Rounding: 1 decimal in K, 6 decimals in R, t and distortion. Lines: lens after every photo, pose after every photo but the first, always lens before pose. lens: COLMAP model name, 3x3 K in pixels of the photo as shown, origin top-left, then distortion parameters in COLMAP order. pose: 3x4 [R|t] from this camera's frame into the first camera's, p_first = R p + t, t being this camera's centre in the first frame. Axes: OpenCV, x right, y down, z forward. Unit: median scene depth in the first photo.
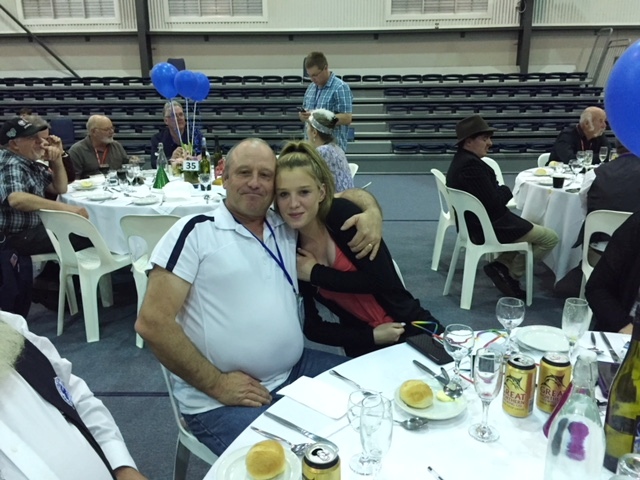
lens RADIAL K [[538.8, 0, 322.0], [0, 538.8, 237.1], [0, 0, 1]] dist [0.076275, -0.114710]
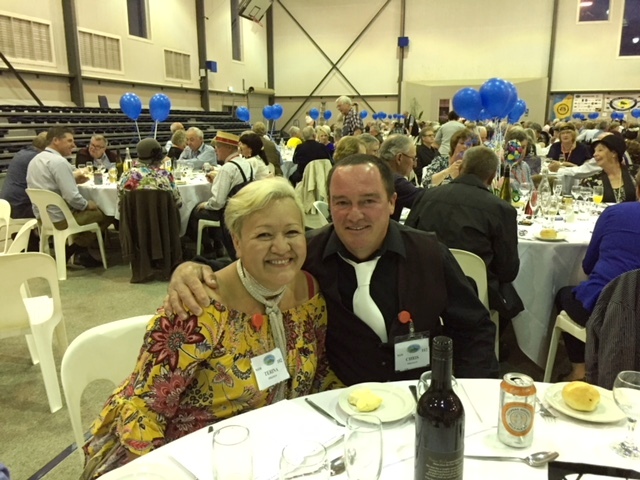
lens RADIAL K [[538.8, 0, 322.0], [0, 538.8, 237.1], [0, 0, 1]] dist [0.076275, -0.114710]
pose [[0.243511, -0.199152, 0.949232, -1.594147], [0.249945, 0.958522, 0.136982, -0.013668], [-0.937139, 0.203899, 0.283187, 0.099773]]
